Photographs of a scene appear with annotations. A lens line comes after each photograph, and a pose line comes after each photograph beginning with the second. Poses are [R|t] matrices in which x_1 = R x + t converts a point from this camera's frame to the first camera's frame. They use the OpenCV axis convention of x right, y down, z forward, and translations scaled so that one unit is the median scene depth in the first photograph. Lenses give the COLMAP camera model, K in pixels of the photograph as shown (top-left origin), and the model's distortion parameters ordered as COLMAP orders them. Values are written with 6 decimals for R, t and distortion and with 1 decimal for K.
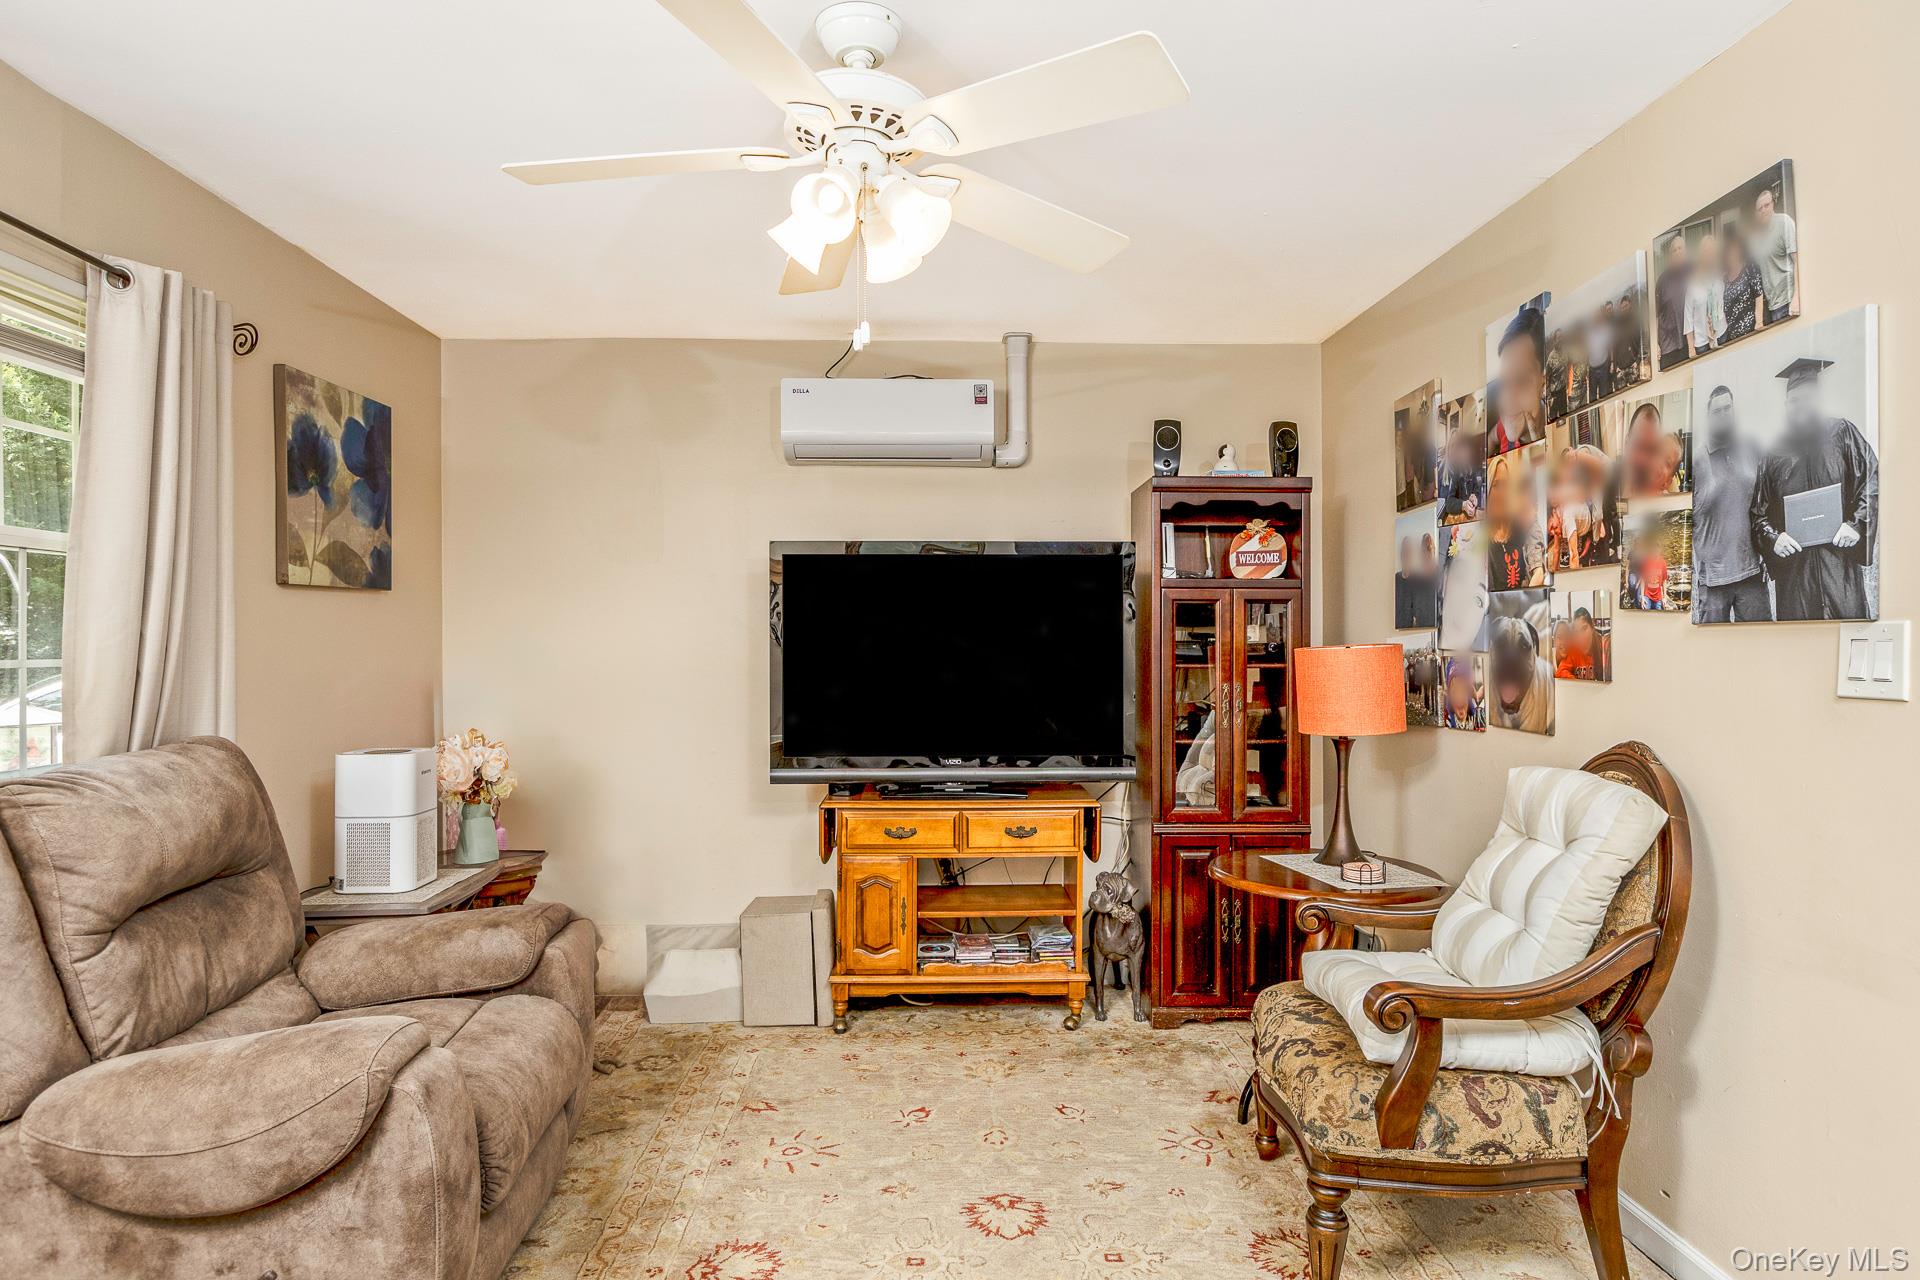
lens RADIAL K [[1118.9, 0, 965.5], [0, 1118.9, 638.2], [0, 0, 1]] dist [0.017110, -0.002763]
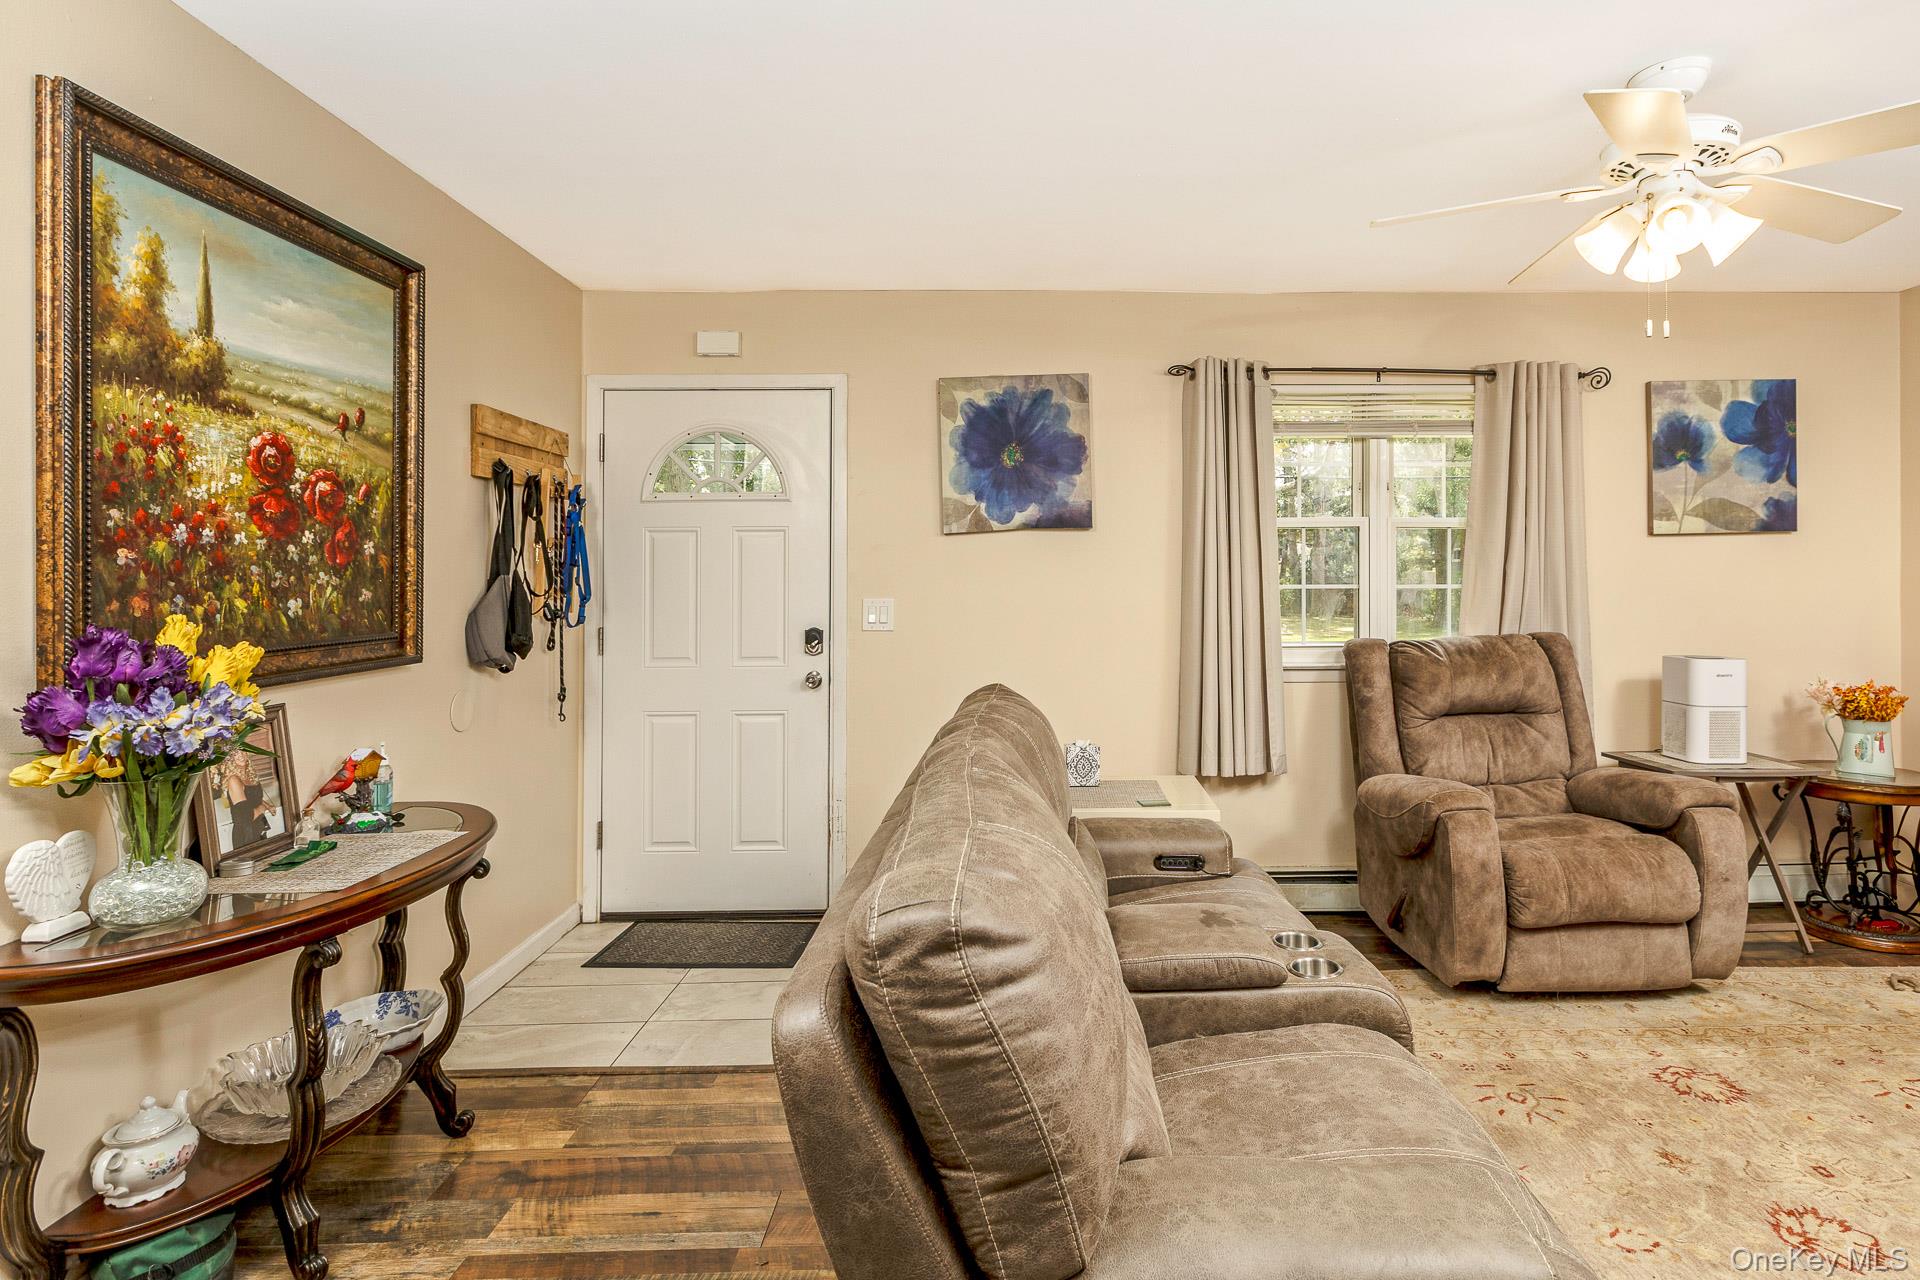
lens RADIAL K [[914.3, 0, 967.5], [0, 914.3, 573.6], [0, 0, 1]] dist [0.018338, 0.001068]
pose [[-0.042082, -0.003524, -0.999108, 0.606337], [0.003653, 0.999987, -0.003681, 0.003504], [0.999107, -0.003805, -0.042069, 0.177569]]
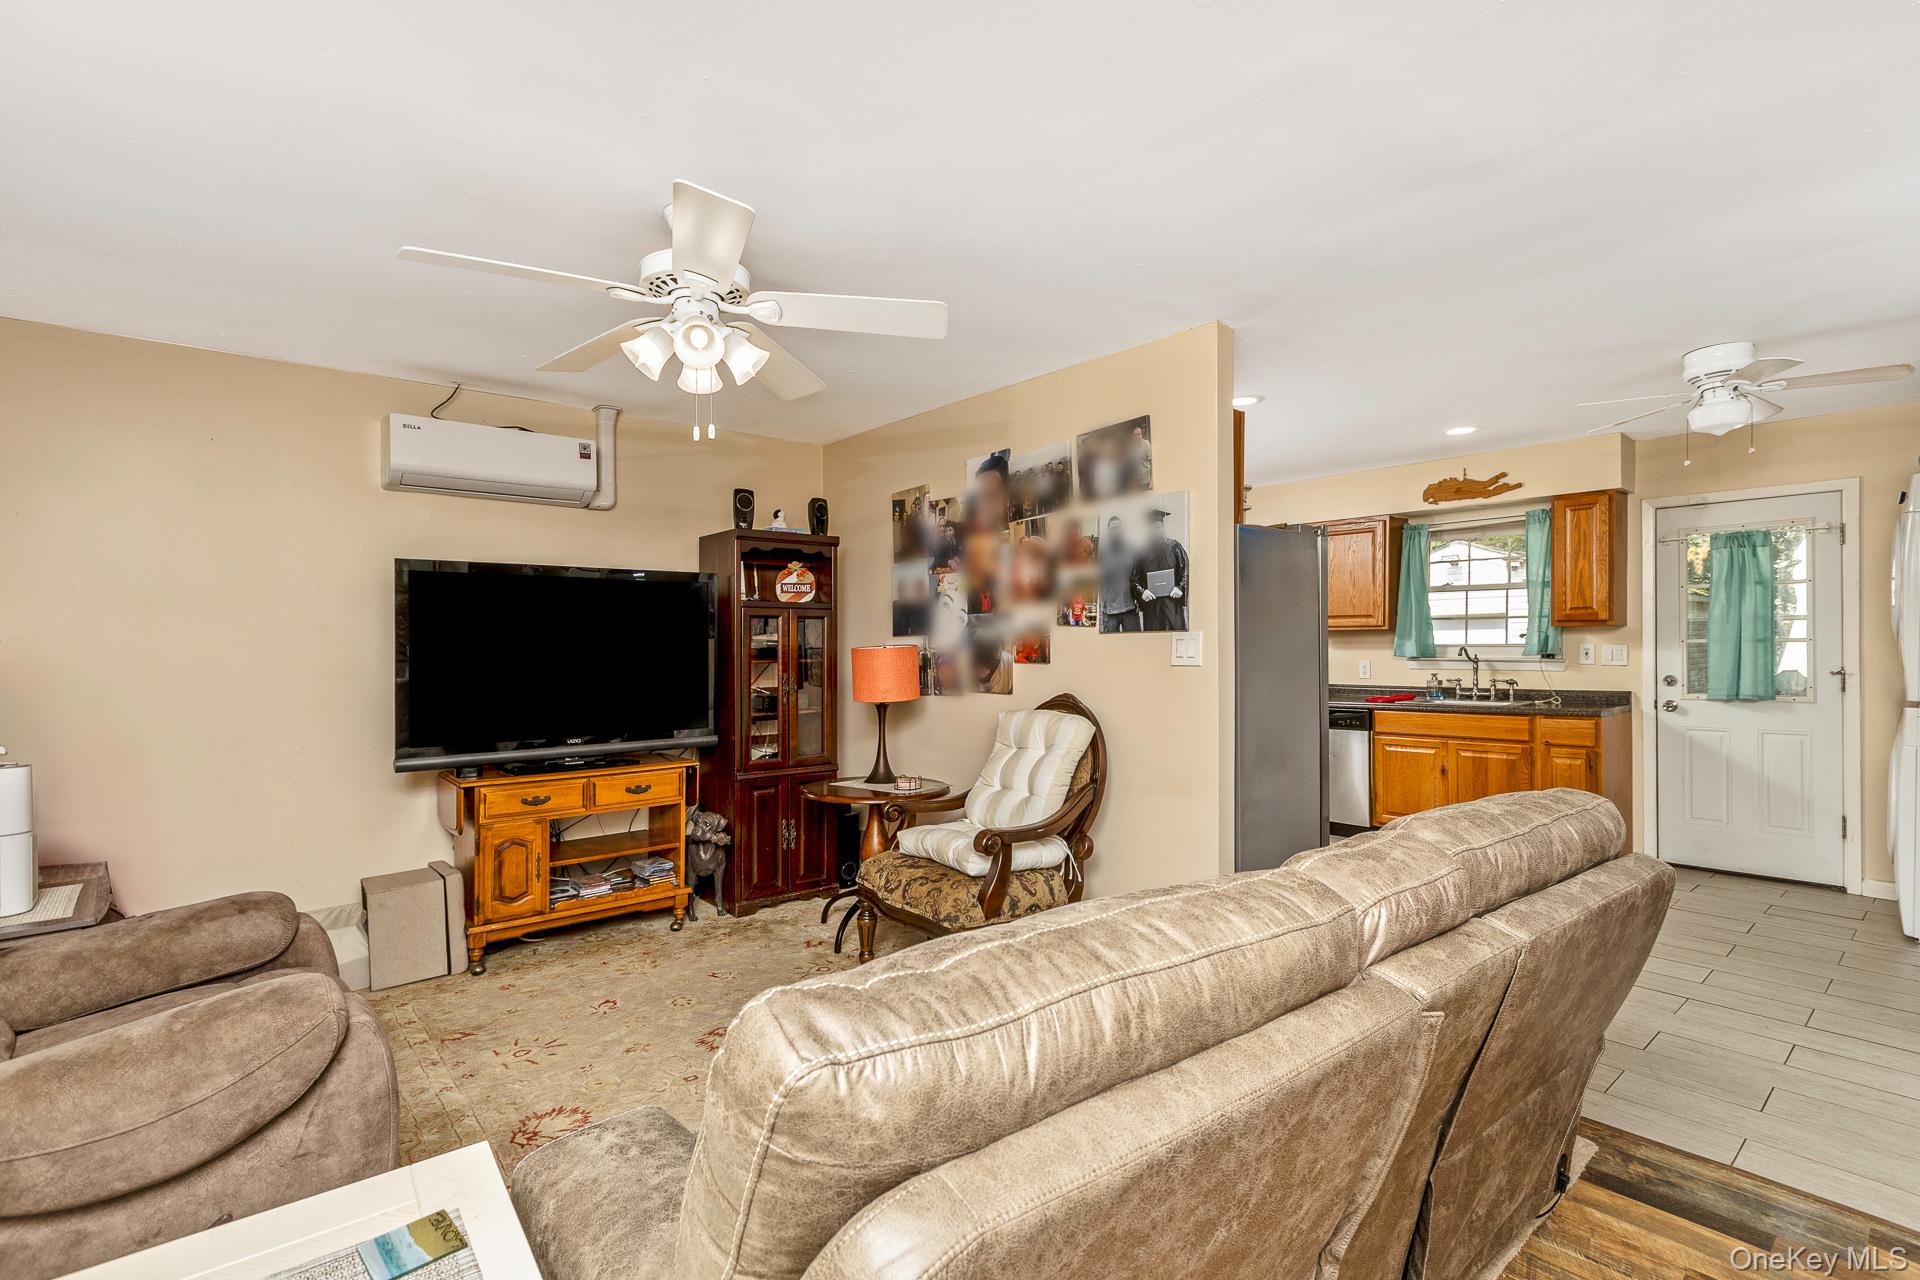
lens RADIAL K [[914.3, 0, 930.5], [0, 914.3, 652.1], [0, 0, 1]] dist [0.018338, 0.001068]
pose [[0.803525, -0.010082, 0.595186, -0.393010], [0.005714, 0.999941, 0.009223, 0.003944], [-0.595244, -0.004010, 0.803535, -0.091709]]
